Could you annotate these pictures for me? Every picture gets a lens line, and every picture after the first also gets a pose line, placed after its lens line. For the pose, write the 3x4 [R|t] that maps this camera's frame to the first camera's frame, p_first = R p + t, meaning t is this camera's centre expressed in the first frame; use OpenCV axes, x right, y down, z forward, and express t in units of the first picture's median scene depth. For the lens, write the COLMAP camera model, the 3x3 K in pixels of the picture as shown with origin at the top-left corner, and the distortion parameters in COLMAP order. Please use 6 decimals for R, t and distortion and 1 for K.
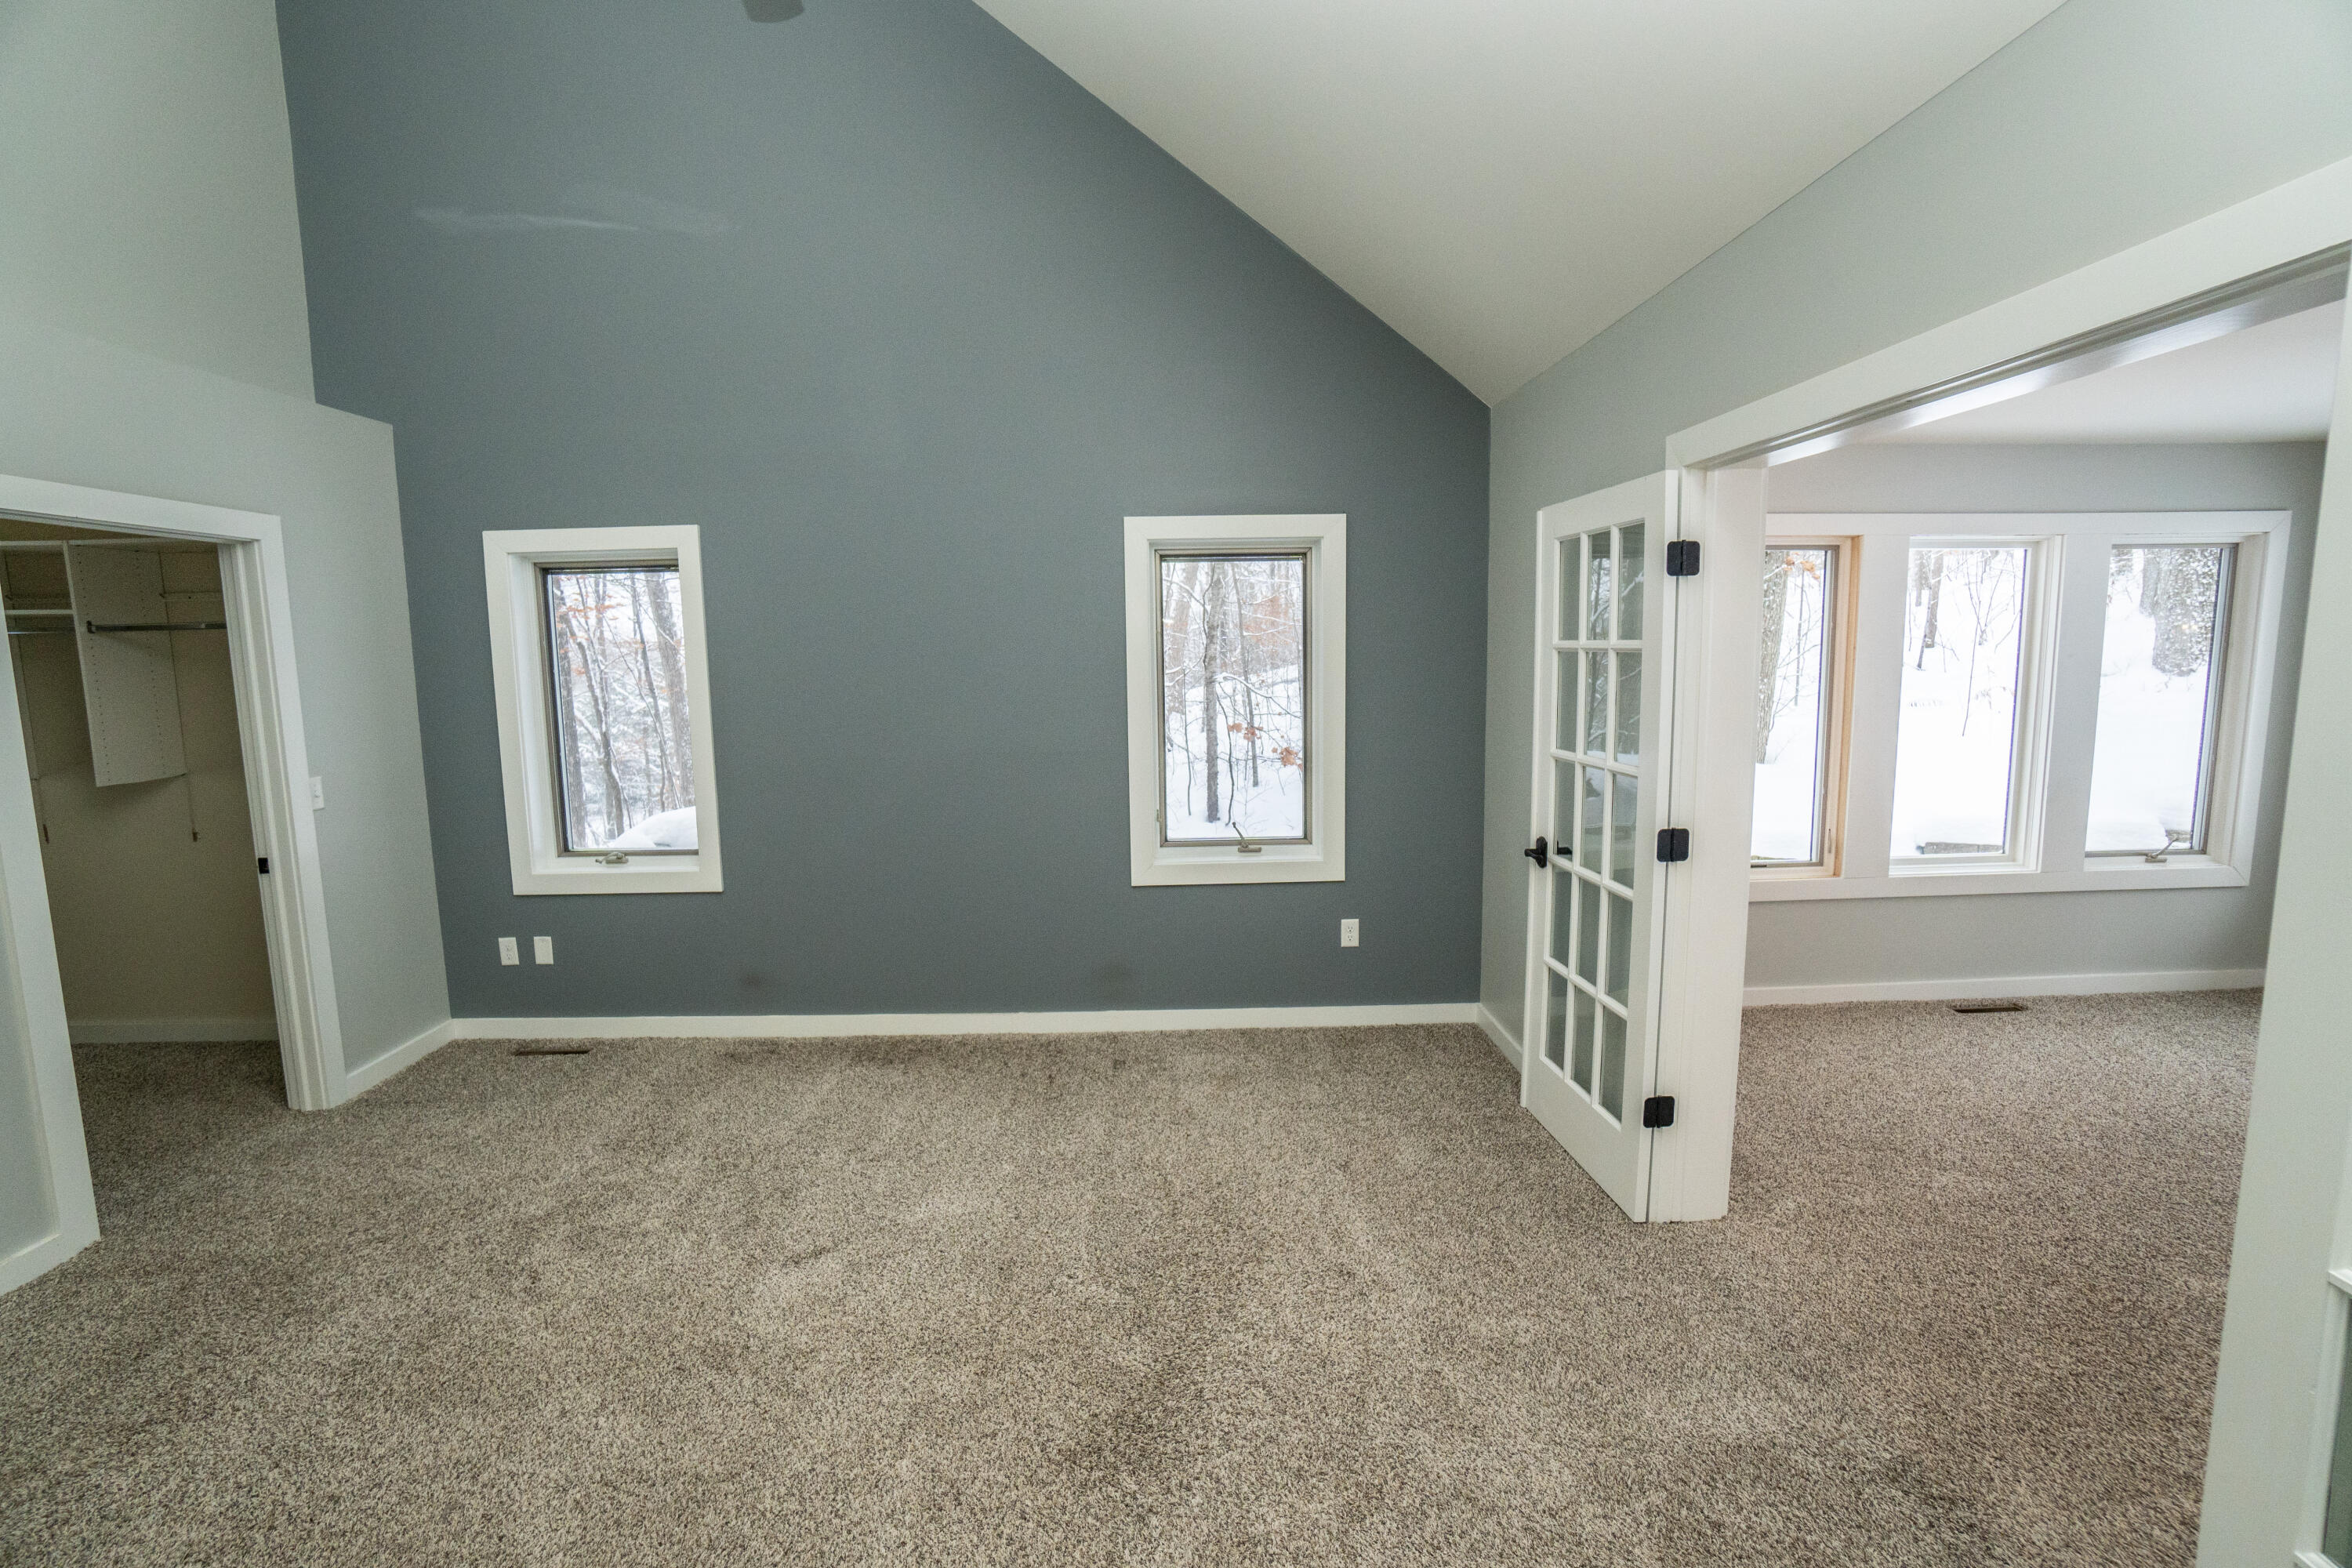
lens RADIAL K [[1049.0, 0, 1172.5], [0, 1049.0, 779.2], [0, 0, 1]] dist [-0.052208, 0.017854]
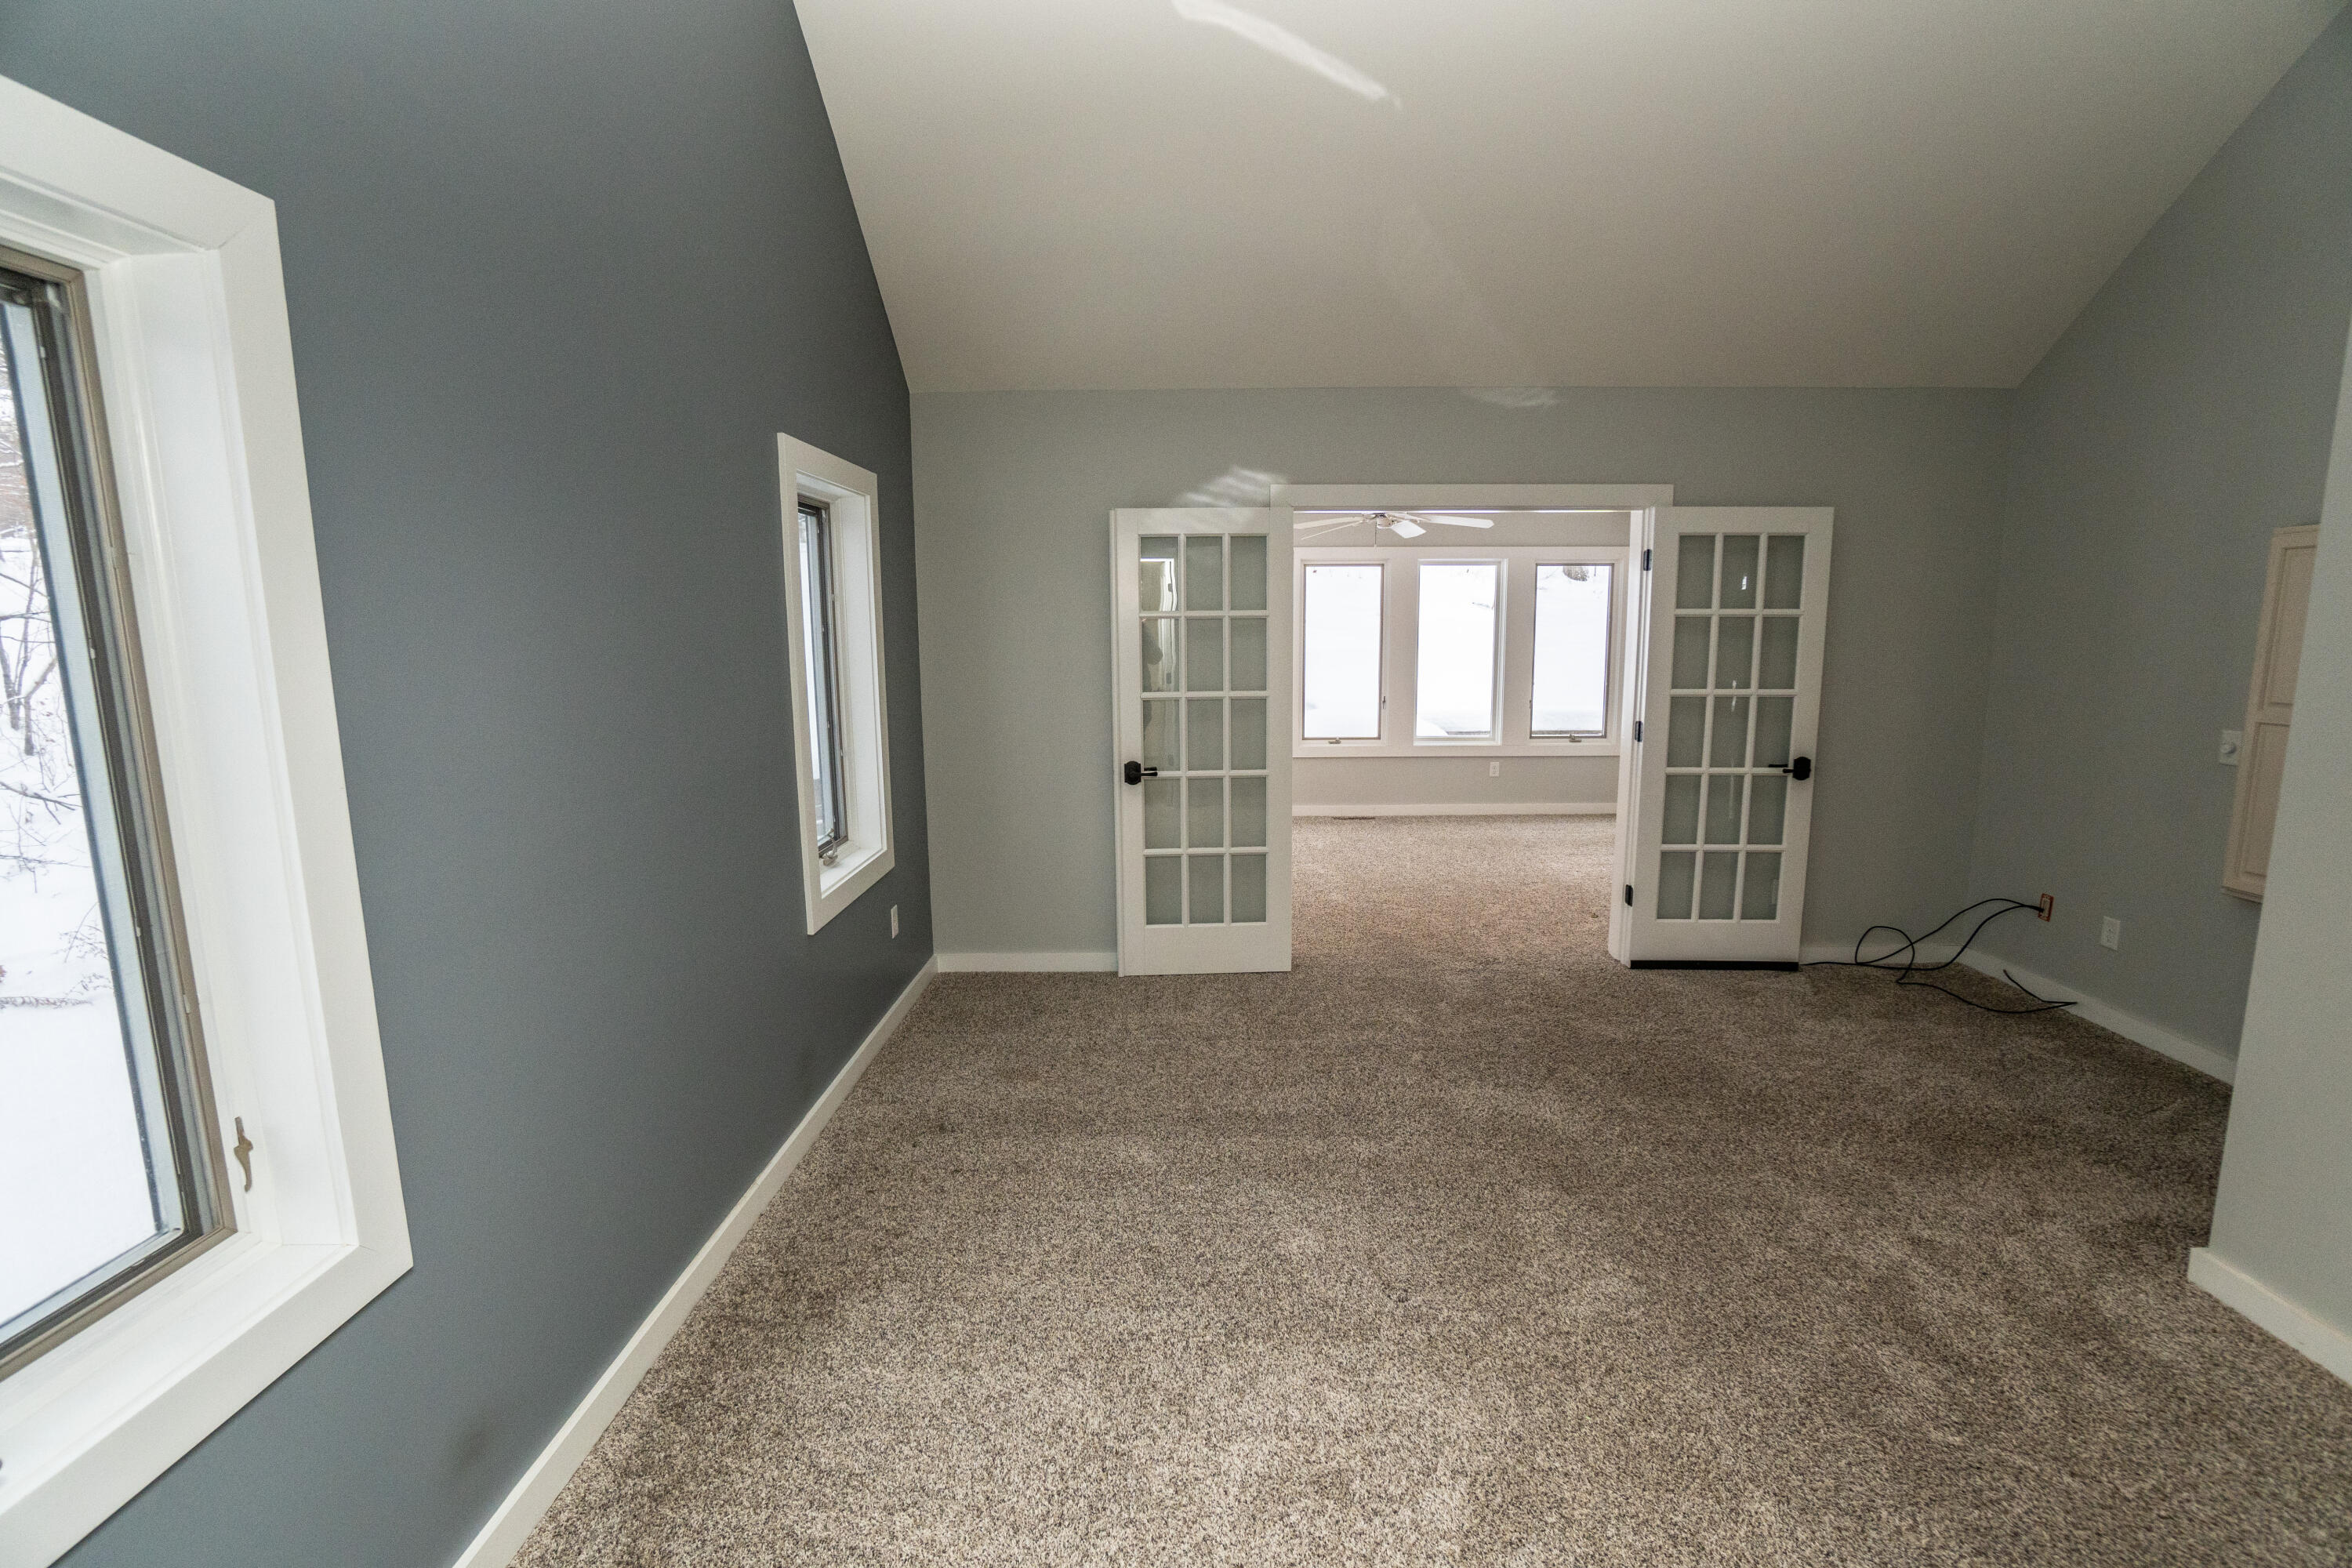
lens RADIAL K [[1049.0, 0, 1190.0], [0, 1049.0, 782.0], [0, 0, 1]] dist [-0.052208, 0.017854]
pose [[0.012544, -0.139374, 0.990160, -0.771853], [0.131192, 0.981908, 0.136551, -0.072593], [-0.991278, 0.128189, 0.030601, 0.714355]]
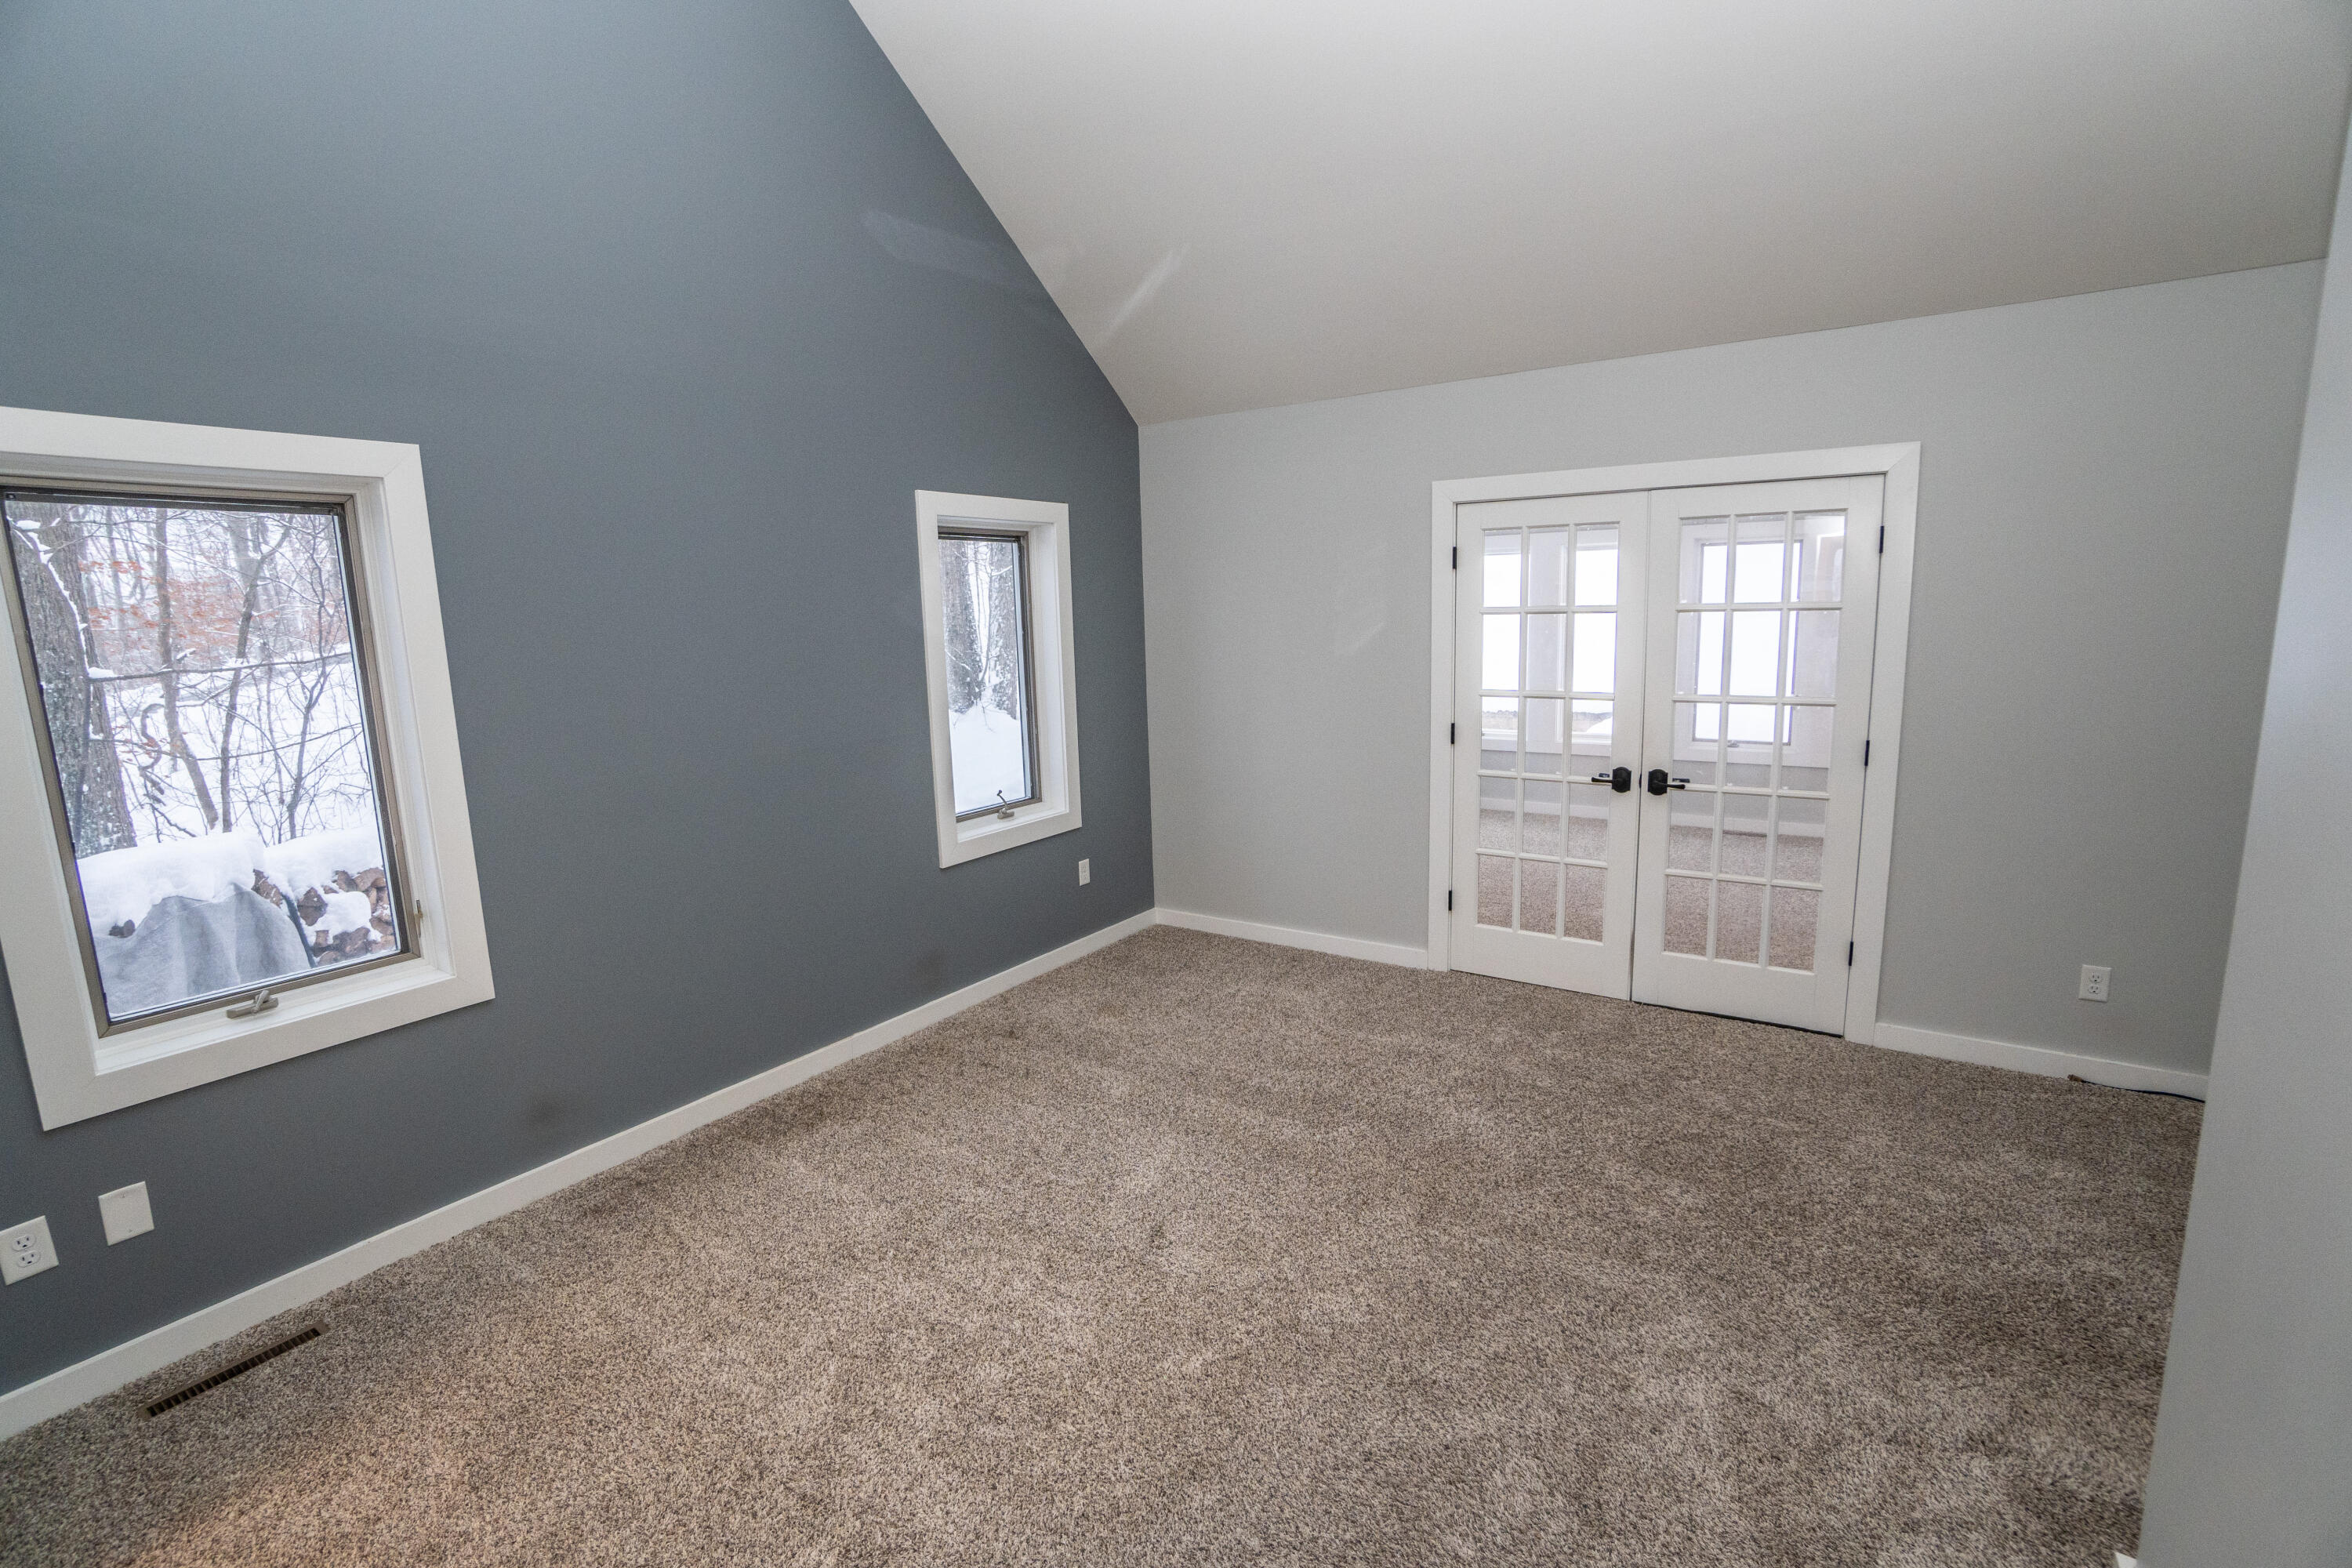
lens RADIAL K [[1049.0, 0, 1167.2], [0, 1049.0, 785.0], [0, 0, 1]] dist [-0.052208, 0.017854]
pose [[0.577139, -0.137891, 0.804920, -0.713975], [0.125722, 0.988894, 0.079262, -0.027376], [-0.806911, 0.055451, 0.588065, 0.254563]]
